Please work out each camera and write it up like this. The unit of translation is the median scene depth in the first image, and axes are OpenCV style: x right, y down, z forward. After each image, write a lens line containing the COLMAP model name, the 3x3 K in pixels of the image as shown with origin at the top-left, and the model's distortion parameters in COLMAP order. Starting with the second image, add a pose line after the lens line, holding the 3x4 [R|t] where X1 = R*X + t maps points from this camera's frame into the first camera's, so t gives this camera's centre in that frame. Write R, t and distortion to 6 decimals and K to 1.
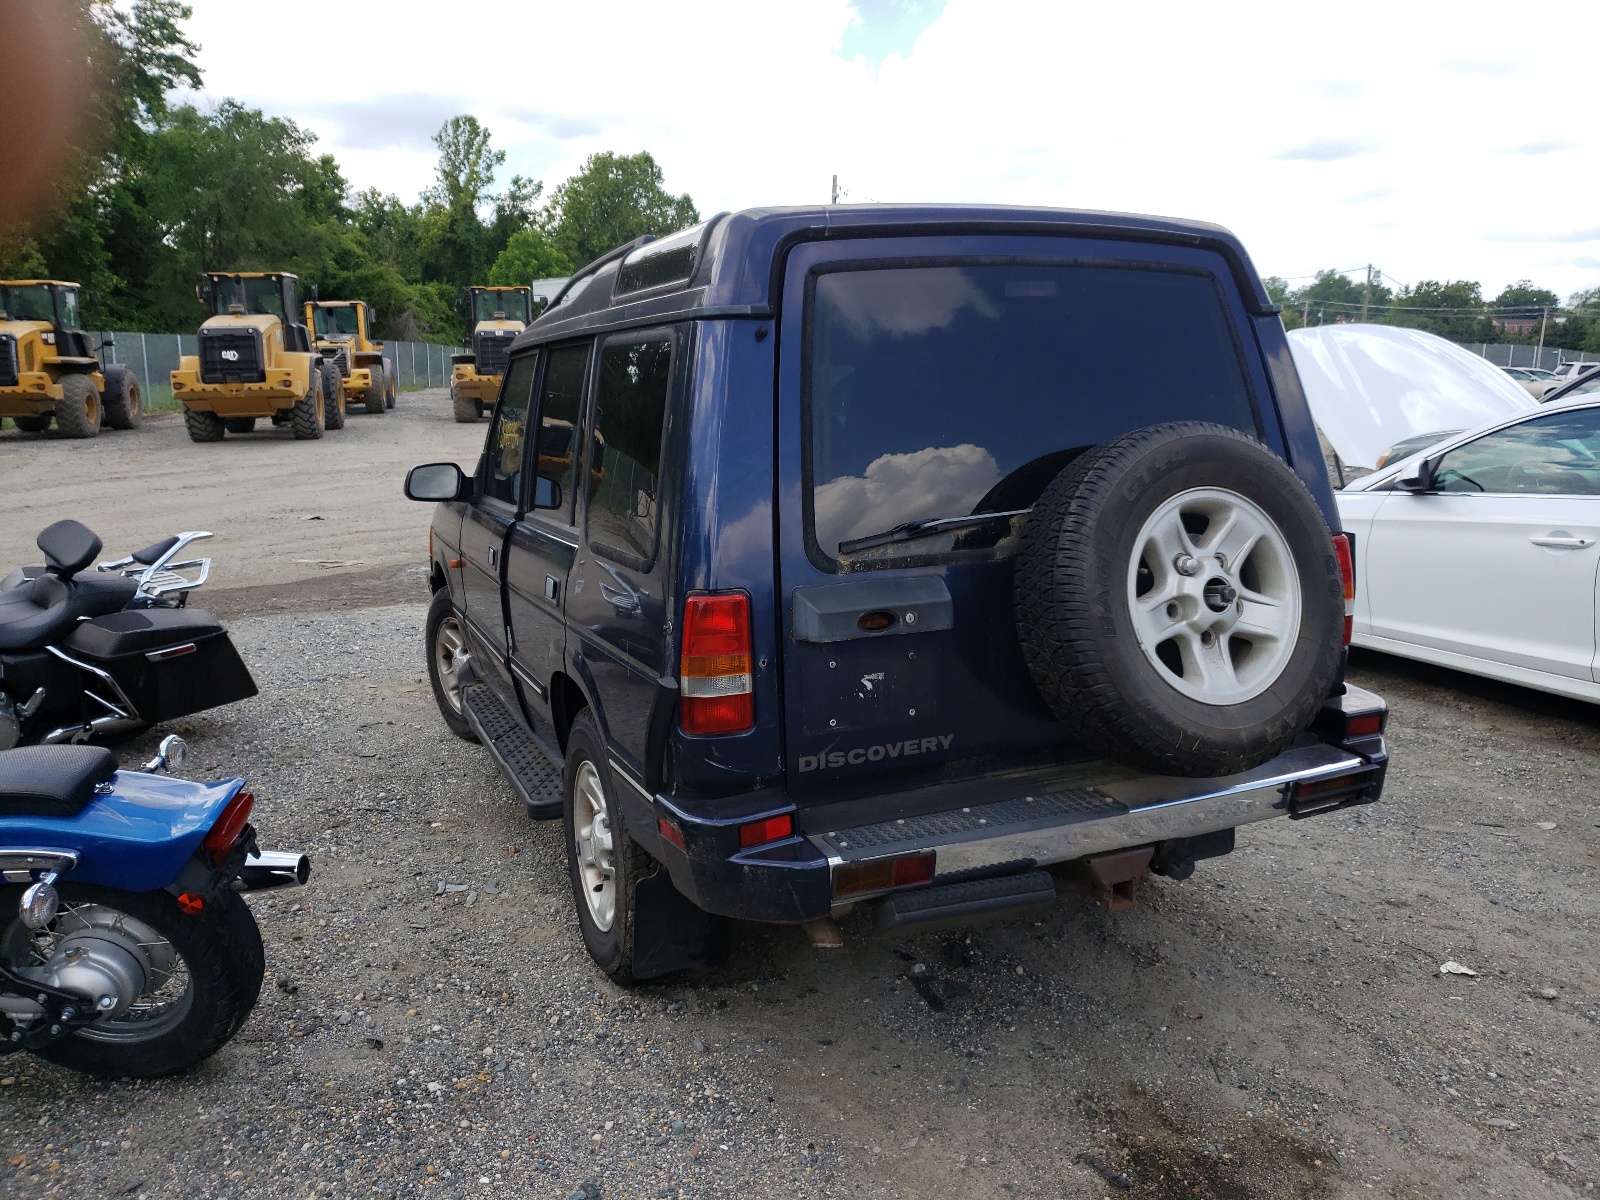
lens RADIAL K [[1262.0, 0, 813.0], [0, 1262.0, 595.8], [0, 0, 1]] dist [-0.001352, 0.027490]
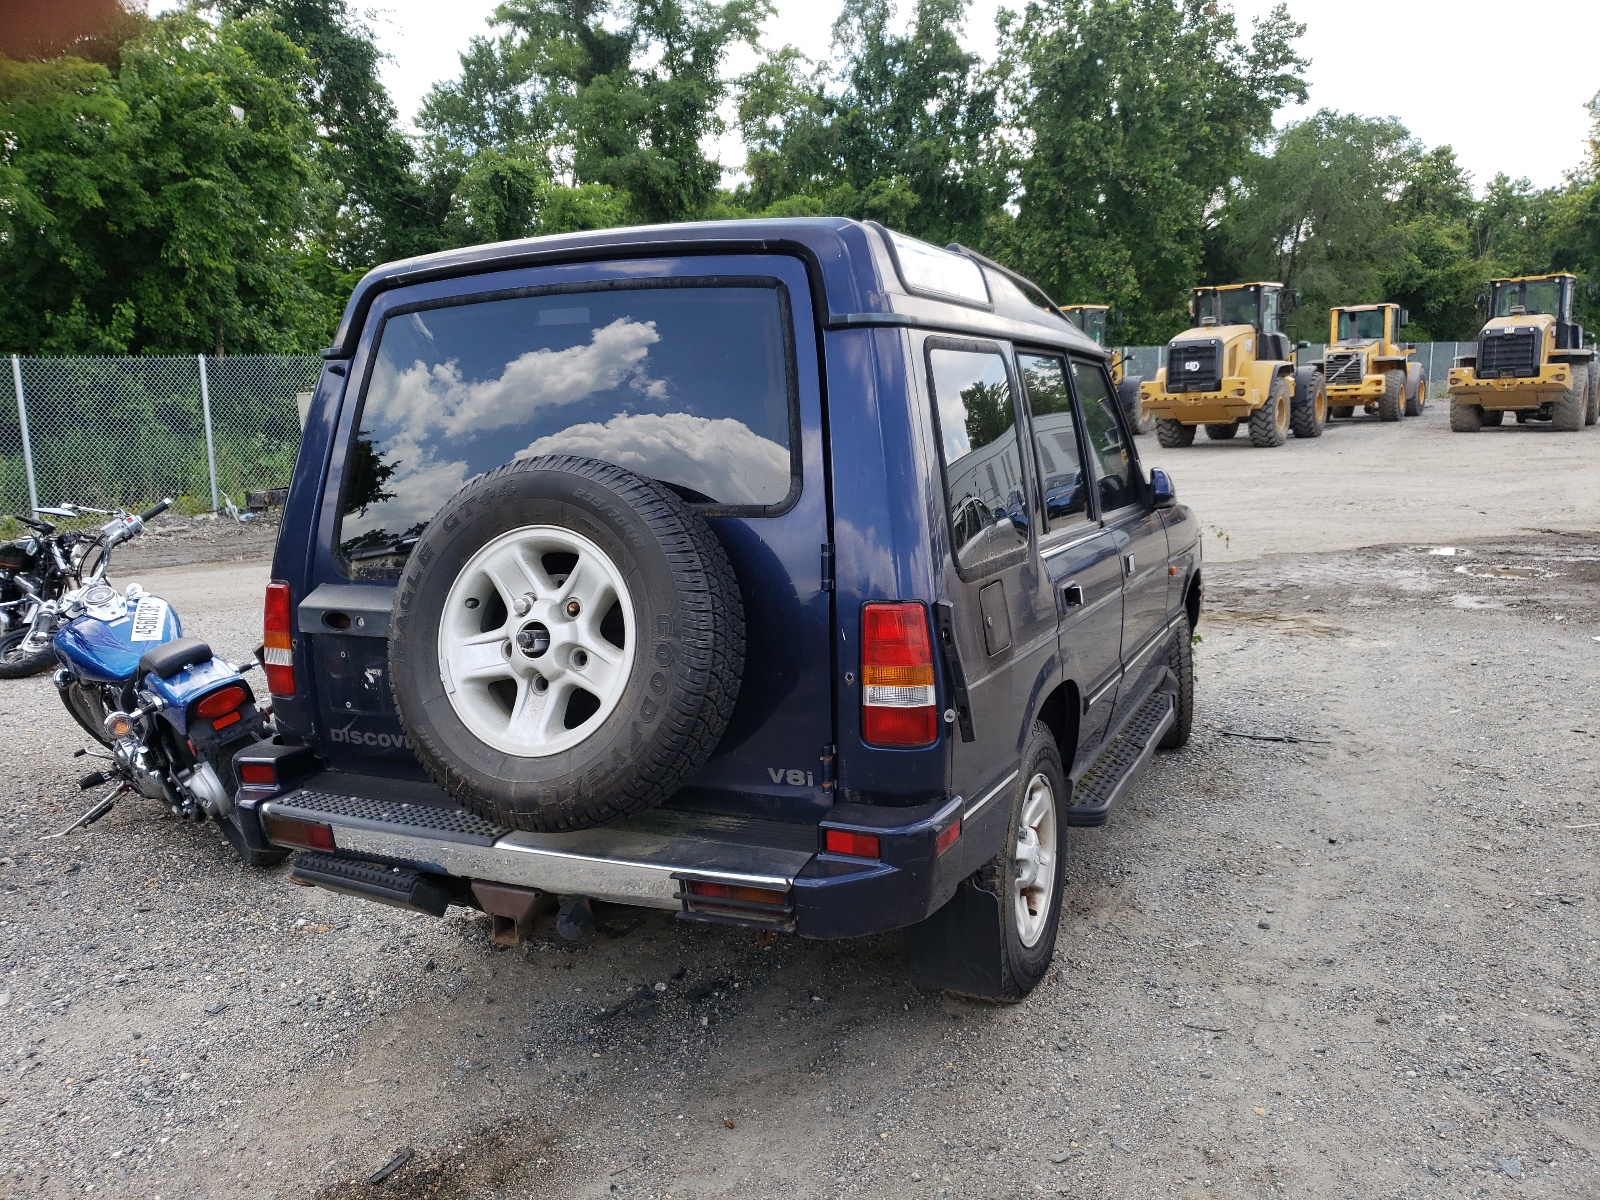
lens RADIAL K [[1288.9, 0, 836.9], [0, 1288.9, 610.3], [0, 0, 1]] dist [-0.014913, 0.067281]
pose [[0.675047, 0.112735, -0.729111, 0.133362], [-0.109538, 0.992618, 0.052063, -0.011113], [0.729598, 0.044721, 0.682412, 0.057455]]
